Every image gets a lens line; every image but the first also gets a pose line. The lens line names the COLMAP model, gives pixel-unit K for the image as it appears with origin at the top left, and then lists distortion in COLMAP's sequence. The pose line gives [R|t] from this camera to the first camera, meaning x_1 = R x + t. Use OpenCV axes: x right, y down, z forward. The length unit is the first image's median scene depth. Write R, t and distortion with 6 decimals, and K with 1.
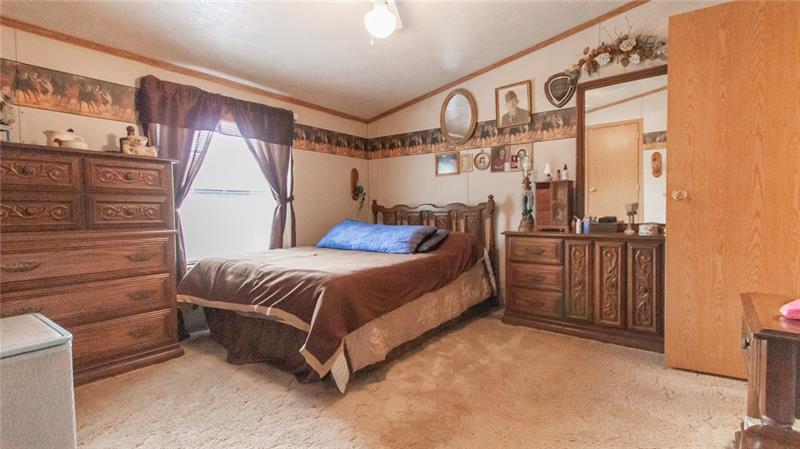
lens RADIAL K [[377.9, 0, 400.0], [0, 377.9, 224.5], [0, 0, 1]] dist [0.010371, 0.000875]
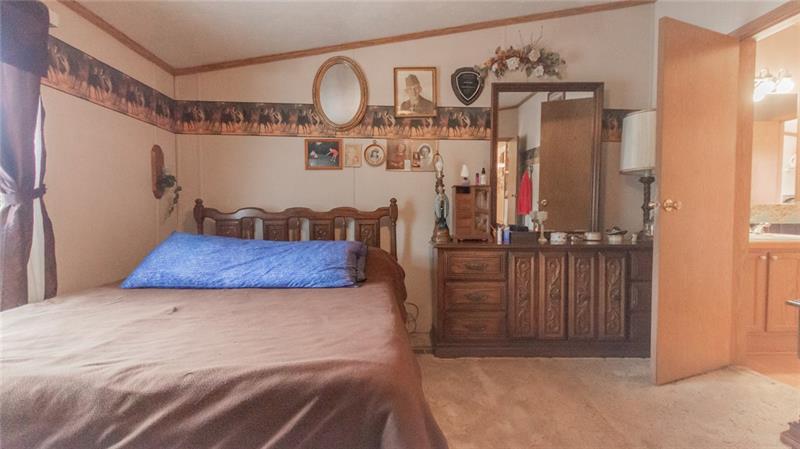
lens RADIAL K [[377.9, 0, 400.0], [0, 377.9, 224.5], [0, 0, 1]] dist [0.010371, 0.000875]
pose [[0.768220, -0.009744, 0.640112, -0.270036], [0.014202, 0.999897, -0.001824, -0.020864], [-0.640028, 0.010492, 0.768280, 0.380923]]
